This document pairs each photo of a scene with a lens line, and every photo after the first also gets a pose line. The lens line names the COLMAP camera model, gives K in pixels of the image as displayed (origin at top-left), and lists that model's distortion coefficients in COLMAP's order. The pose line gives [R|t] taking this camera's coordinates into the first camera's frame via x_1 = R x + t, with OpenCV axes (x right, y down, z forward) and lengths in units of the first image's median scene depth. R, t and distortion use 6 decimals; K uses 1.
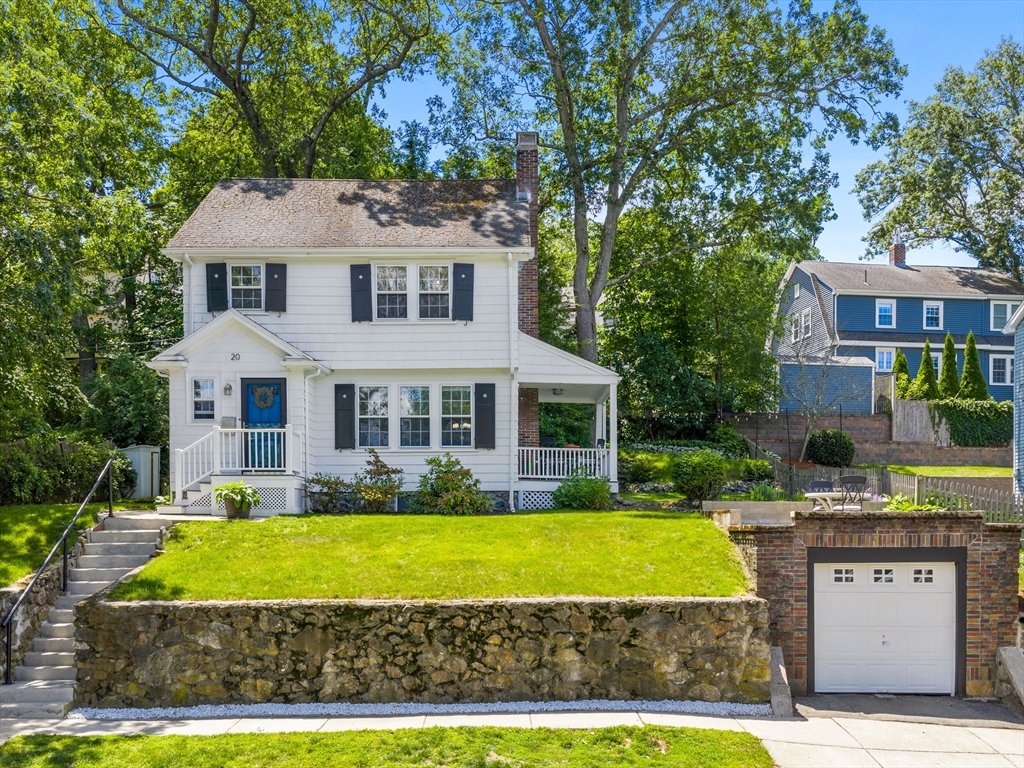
lens RADIAL K [[964.5, 0, 511.8], [0, 964.5, 498.7], [0, 0, 1]] dist [0.014070, -0.020922]
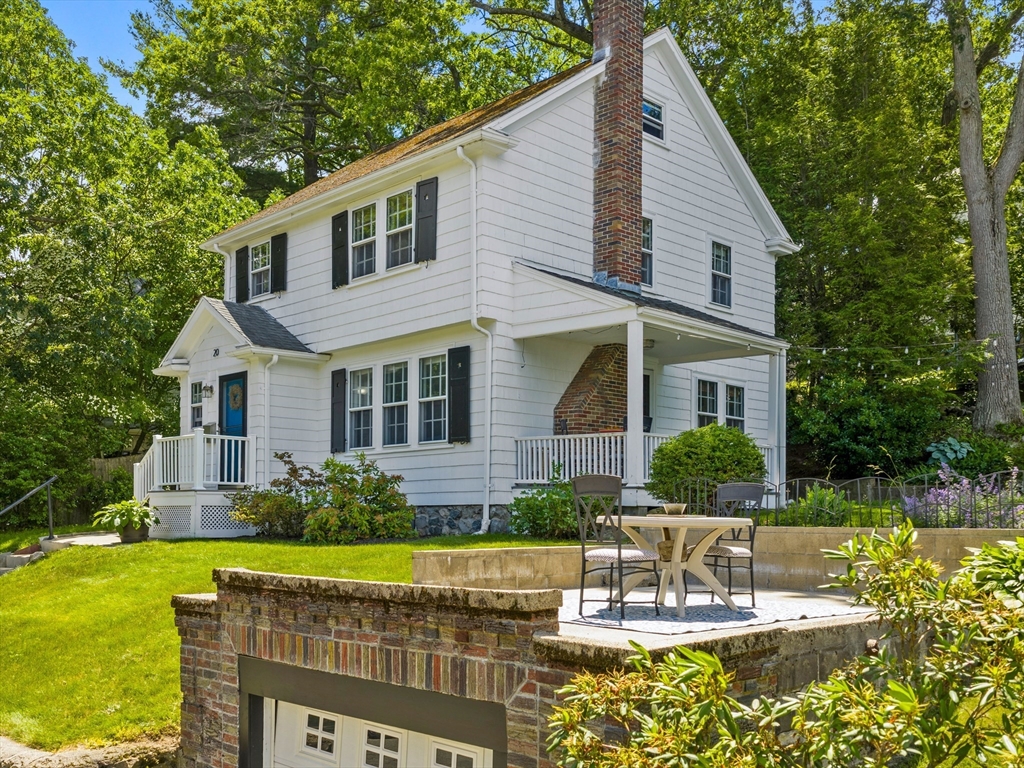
lens RADIAL K [[964.5, 0, 511.8], [0, 964.5, 498.7], [0, 0, 1]] dist [0.014070, -0.020922]
pose [[0.710463, -0.010303, -0.703659, 0.499457], [0.011579, 0.999929, -0.002950, -0.010985], [0.703639, -0.006052, 0.710532, 0.567989]]
